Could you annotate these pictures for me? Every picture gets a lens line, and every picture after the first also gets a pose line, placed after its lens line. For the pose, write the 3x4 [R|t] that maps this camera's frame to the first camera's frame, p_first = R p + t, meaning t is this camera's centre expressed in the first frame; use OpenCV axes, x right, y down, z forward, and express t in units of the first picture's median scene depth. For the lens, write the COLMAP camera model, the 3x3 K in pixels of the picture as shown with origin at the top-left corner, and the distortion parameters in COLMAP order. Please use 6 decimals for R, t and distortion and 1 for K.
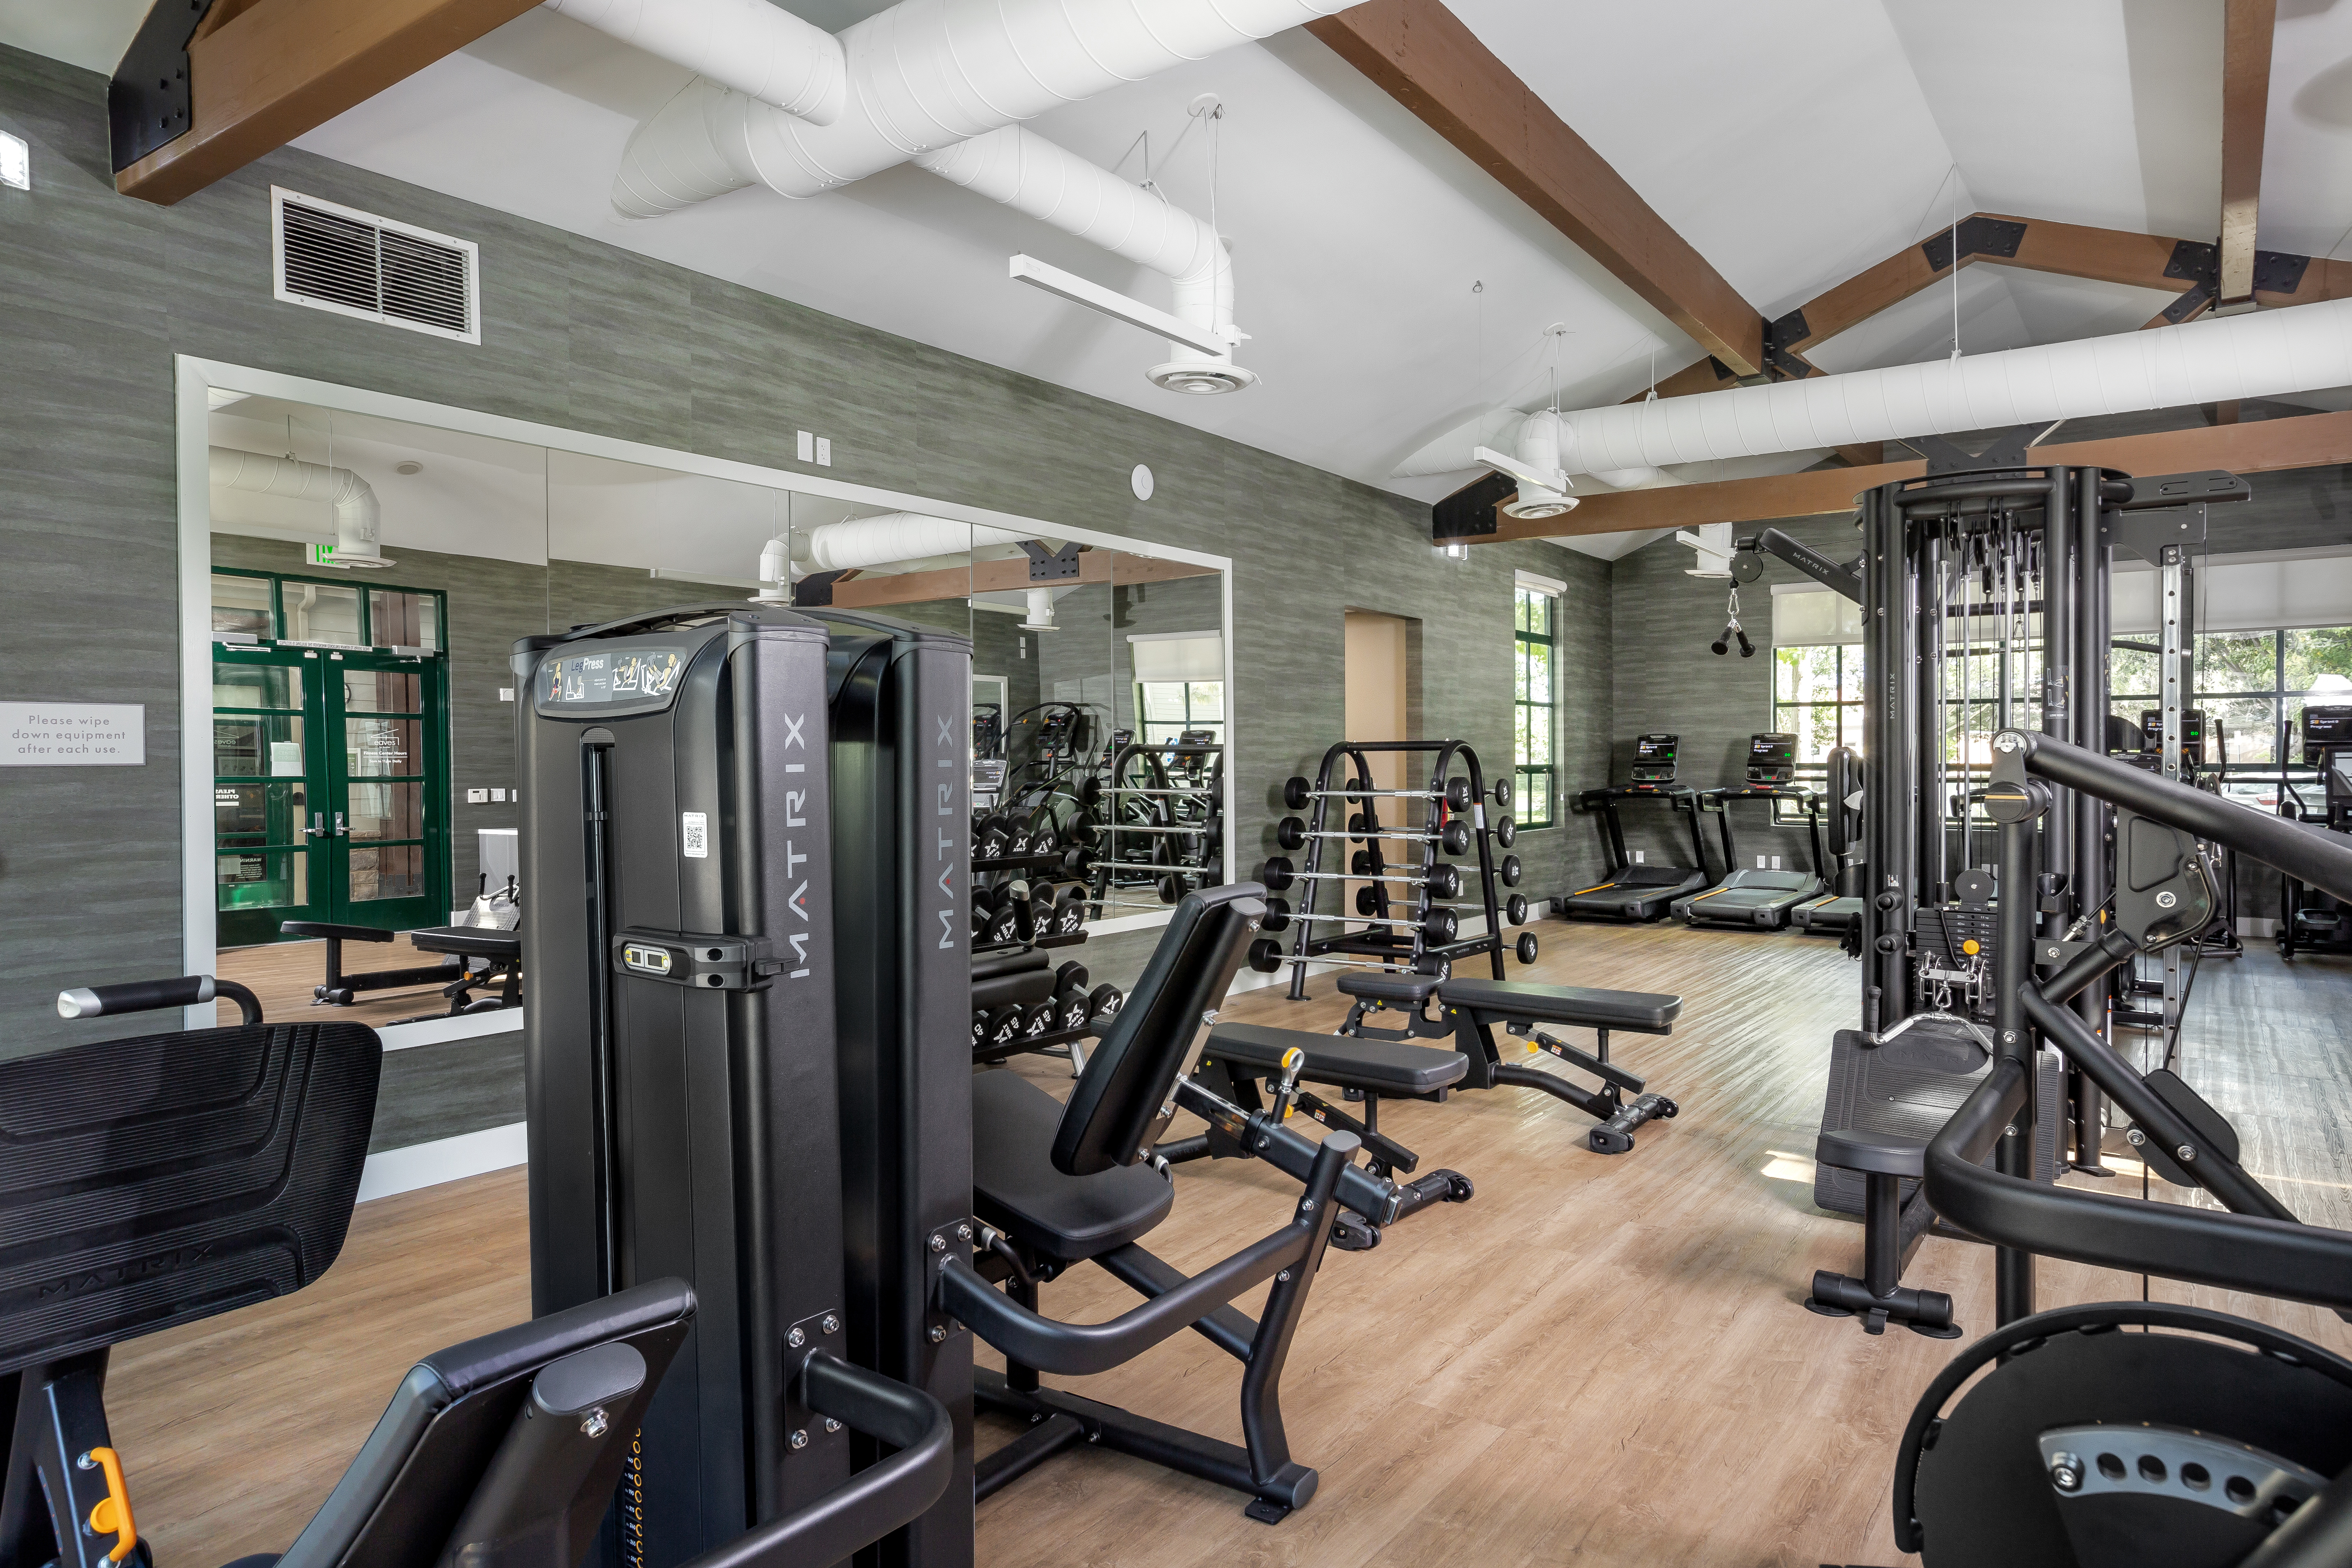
lens RADIAL K [[1466.8, 0, 1171.4], [0, 1466.8, 784.2], [0, 0, 1]] dist [-0.007966, 0.000610]
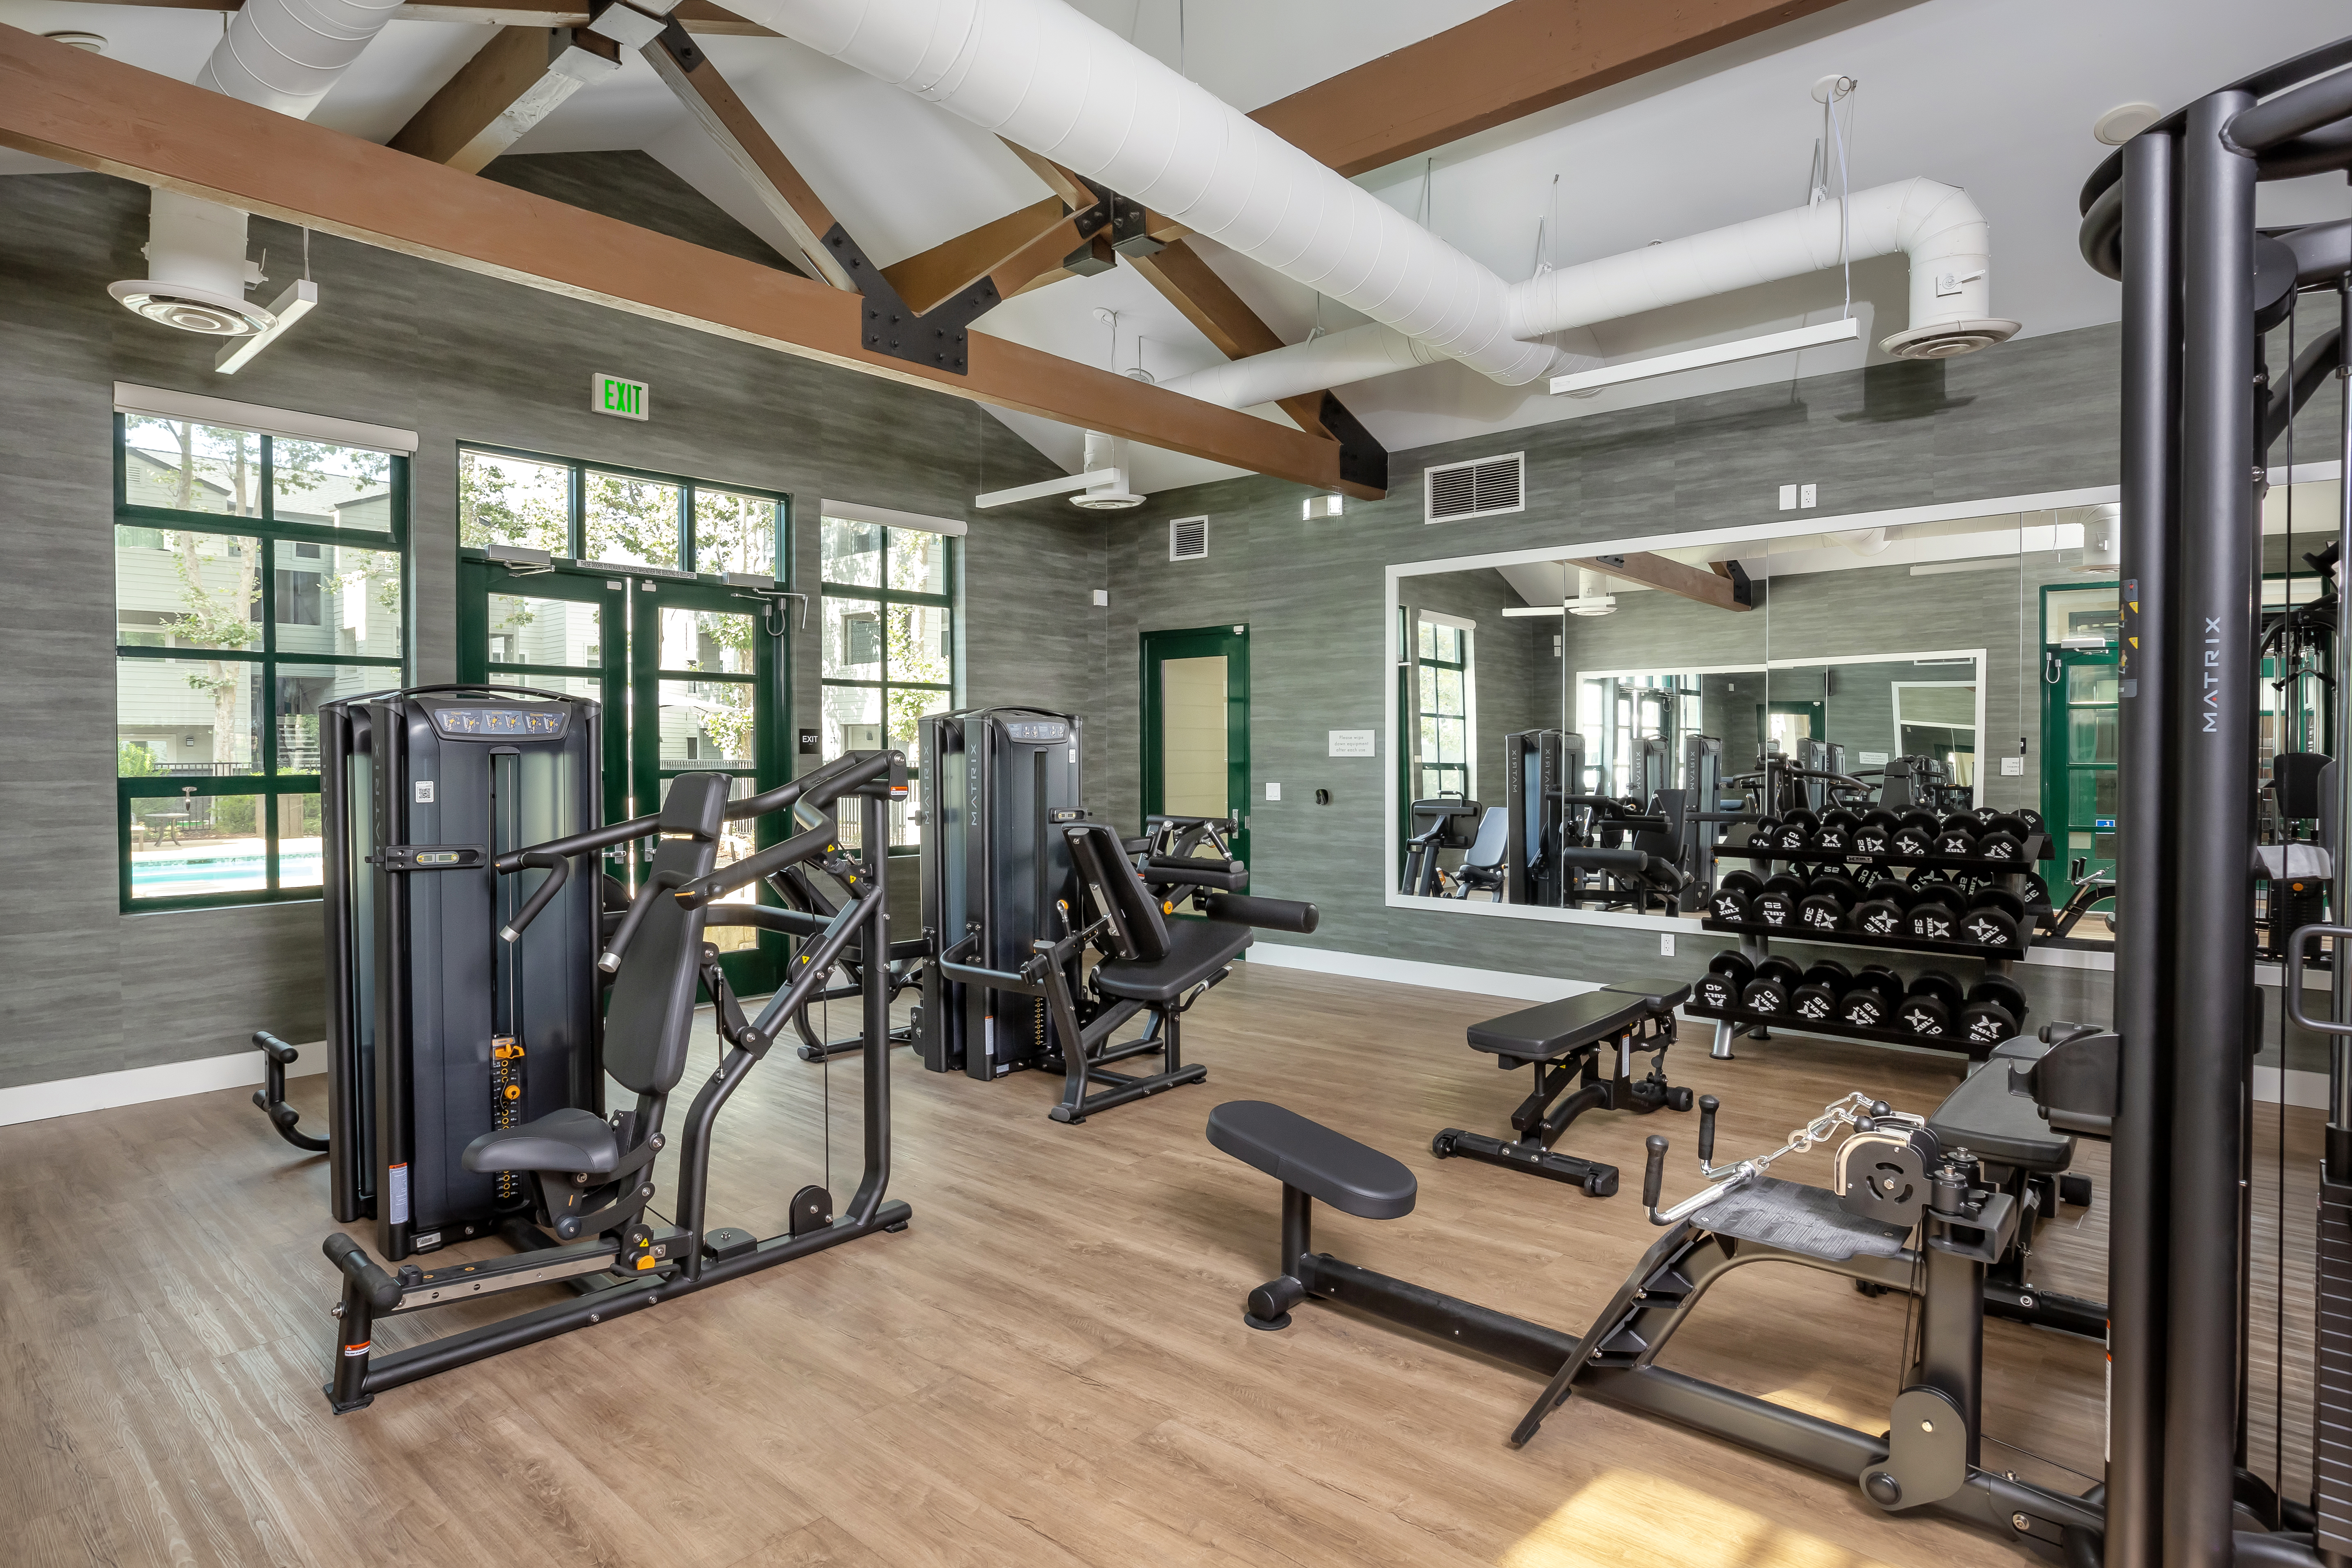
lens RADIAL K [[1284.8, 0, 1167.2], [0, 1284.8, 775.4], [0, 0, 1]] dist [0.000166, -0.000010]
pose [[-0.099468, 0.032778, -0.994501, 1.238737], [-0.012209, 0.999342, 0.034159, -0.046519], [0.994966, 0.015539, -0.099003, 0.867801]]
